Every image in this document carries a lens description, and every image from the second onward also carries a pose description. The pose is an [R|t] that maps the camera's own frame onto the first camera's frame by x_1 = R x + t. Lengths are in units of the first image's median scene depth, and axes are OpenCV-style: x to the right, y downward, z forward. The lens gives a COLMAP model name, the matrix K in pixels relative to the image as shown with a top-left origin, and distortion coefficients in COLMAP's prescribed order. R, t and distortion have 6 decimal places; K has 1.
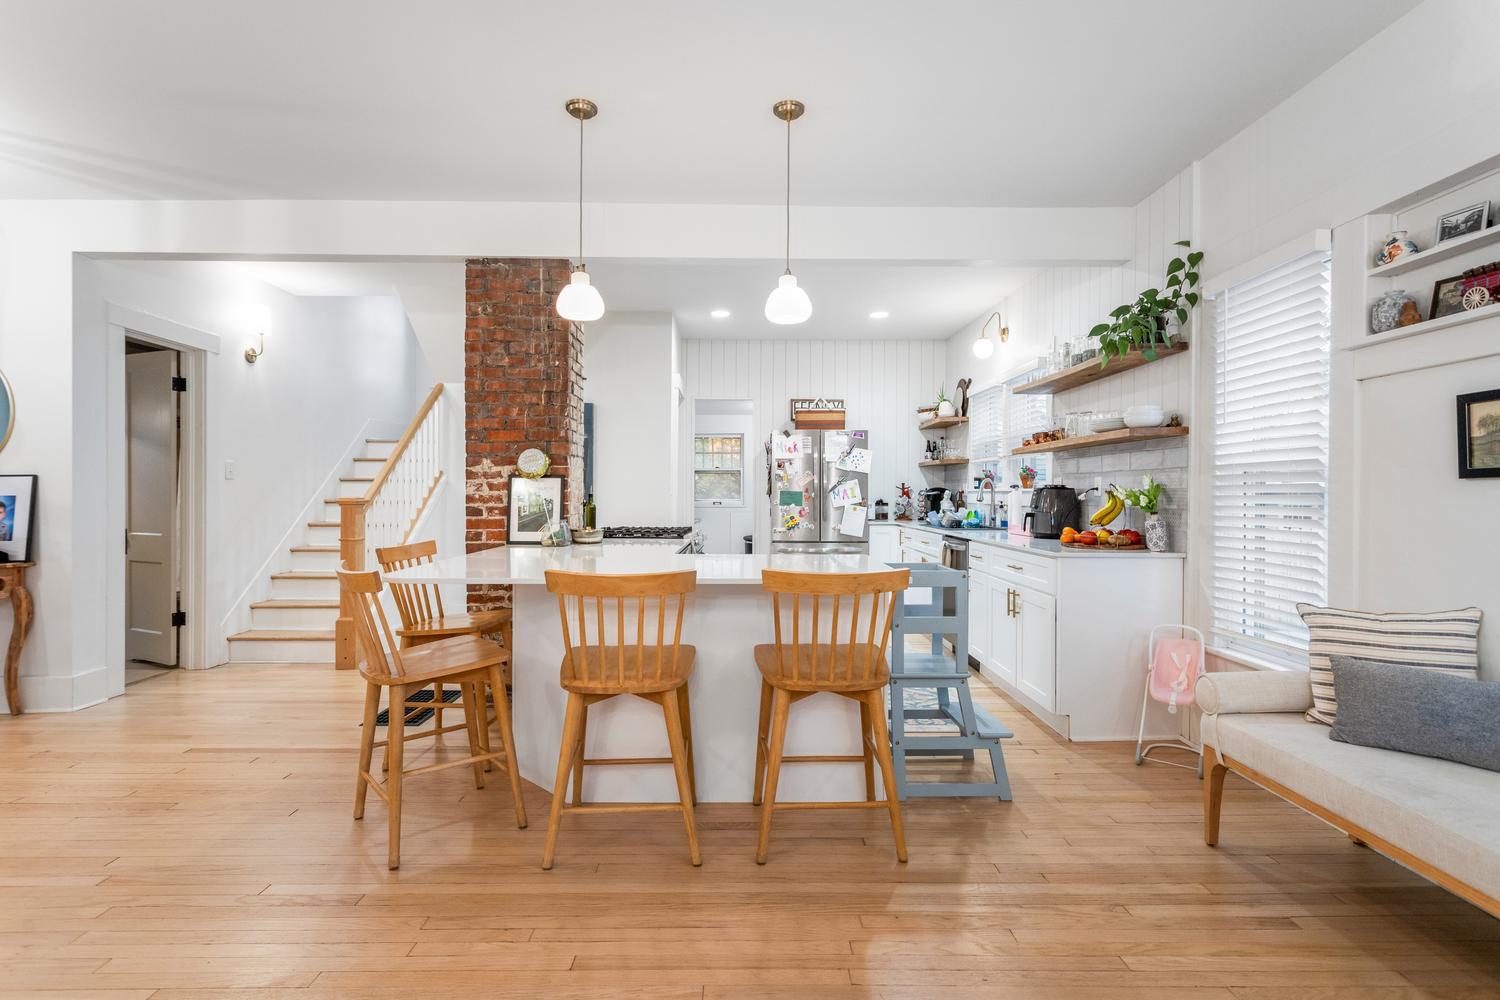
lens RADIAL K [[718.2, 0, 748.5], [0, 718.2, 494.5], [0, 0, 1]] dist [0.000046, 0.001558]
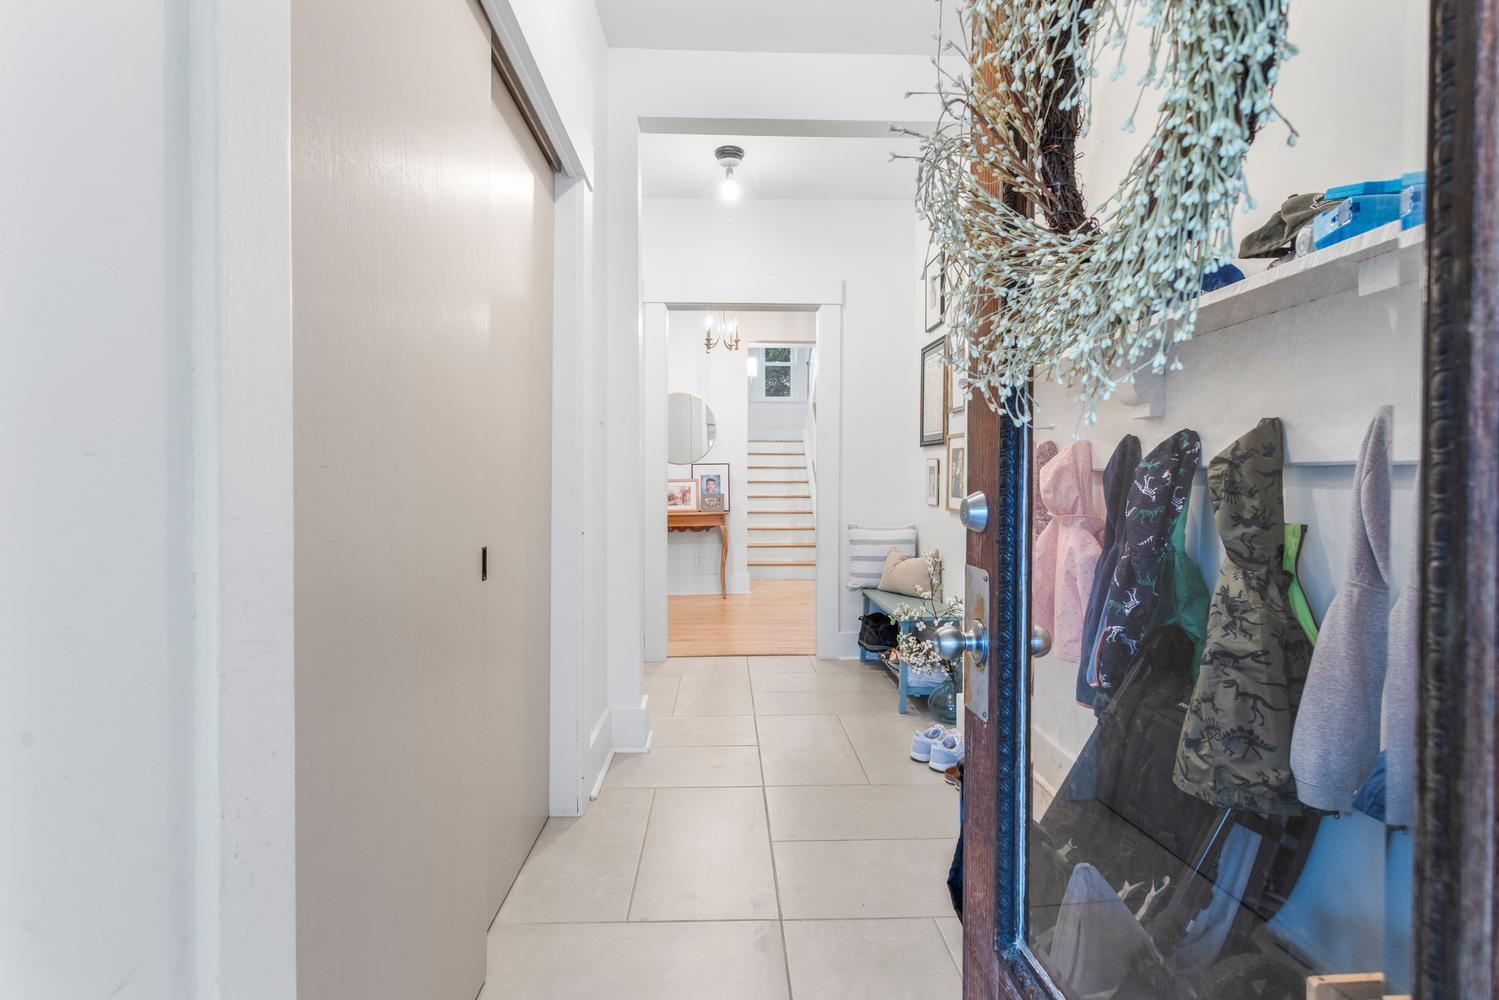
lens RADIAL K [[717.7, 0, 748.0], [0, 717.7, 494.5], [0, 0, 1]] dist [0.000046, 0.001558]
pose [[0.999648, -0.006134, 0.025817, -0.965310], [0.005811, 0.999904, 0.012600, 0.027754], [-0.025891, -0.012446, 0.999587, -0.799876]]
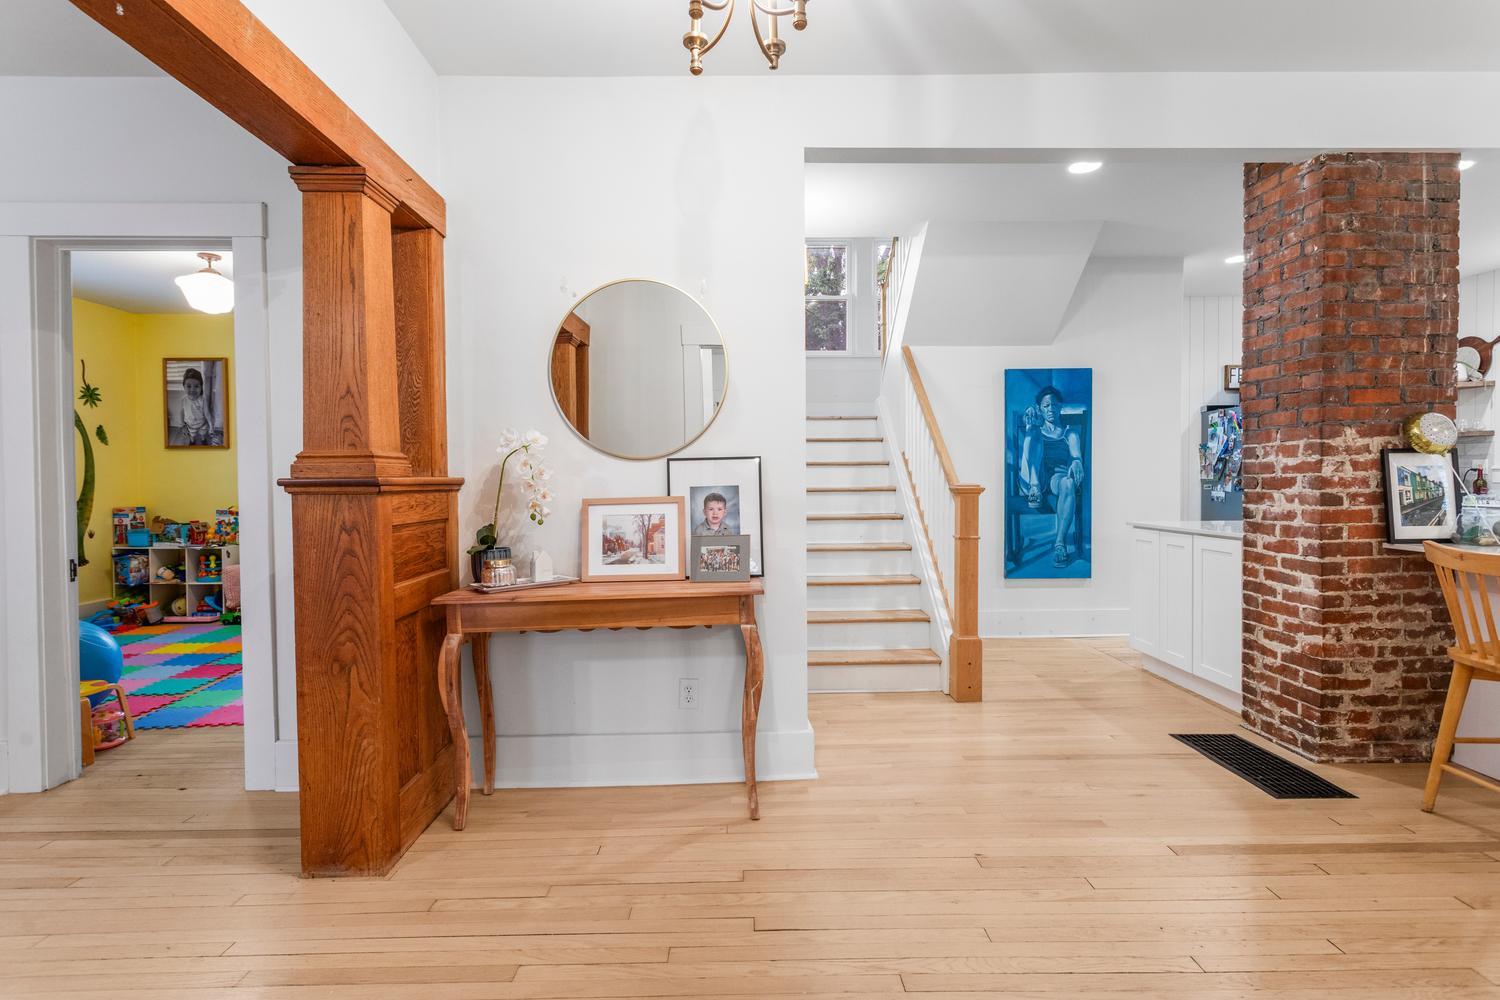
lens RADIAL K [[714.4, 0, 746.5], [0, 714.4, 493.8], [0, 0, 1]] dist [0.001258, 0.001040]
pose [[0.999894, -0.012615, 0.007331, -0.985708], [0.012467, 0.999724, 0.019928, -0.004322], [-0.007580, -0.019834, 0.999775, 0.268821]]
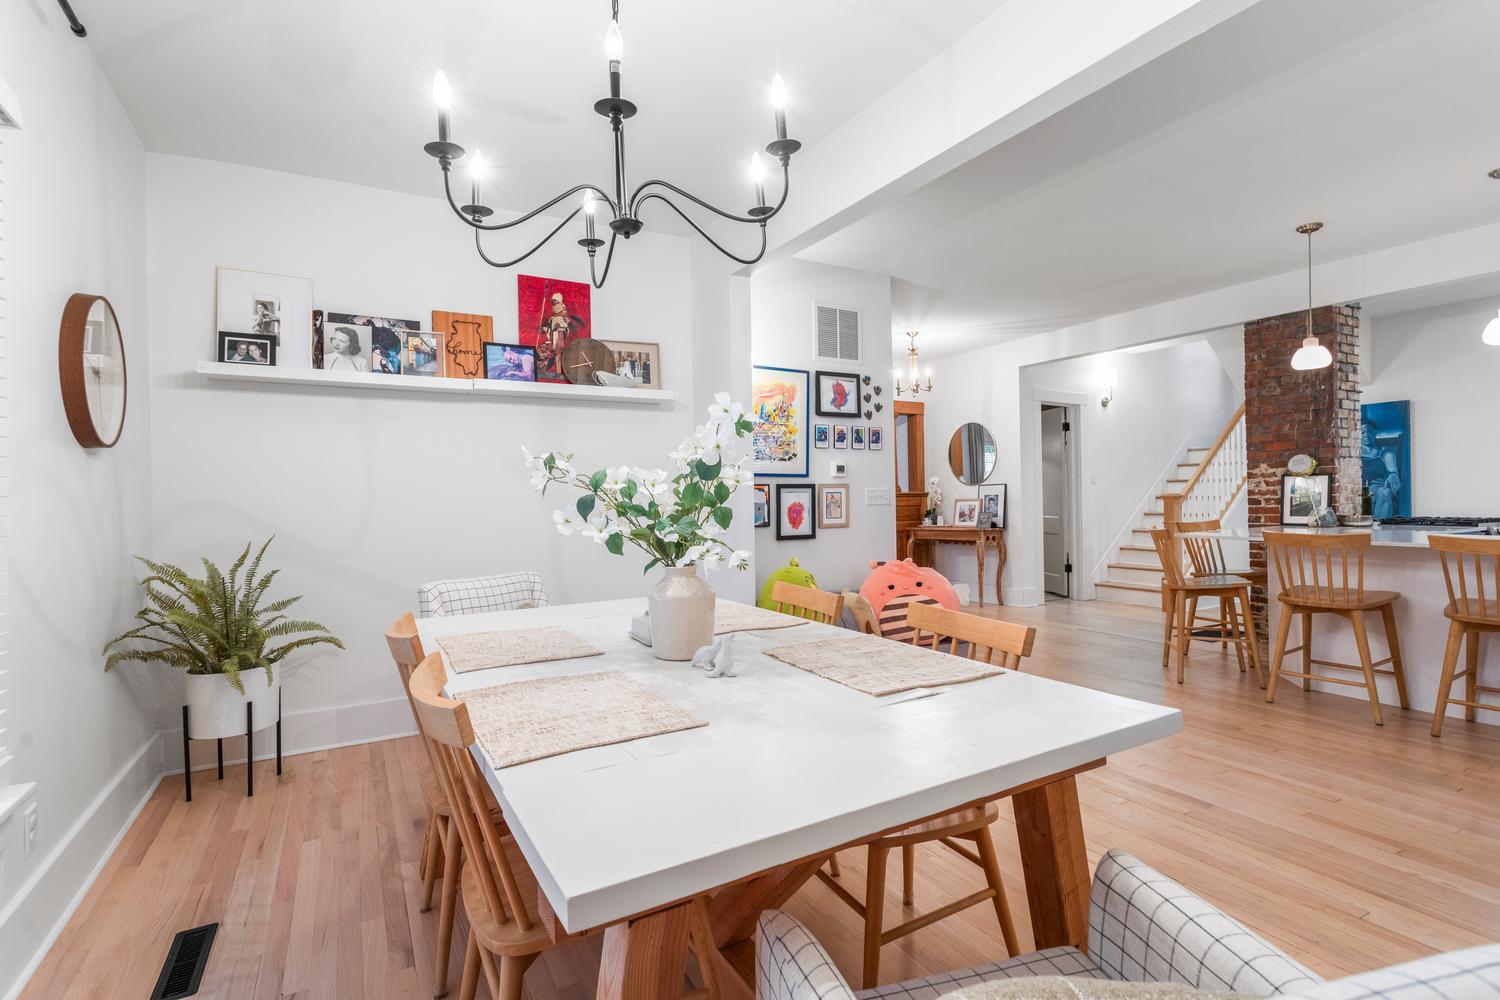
lens RADIAL K [[714.4, 0, 746.5], [0, 714.4, 493.8], [0, 0, 1]] dist [0.001258, 0.001040]
pose [[0.480088, -0.014347, -0.877103, 0.364368], [0.014683, 0.999858, -0.008318, 0.005554], [0.877097, -0.008885, 0.480230, -0.536749]]
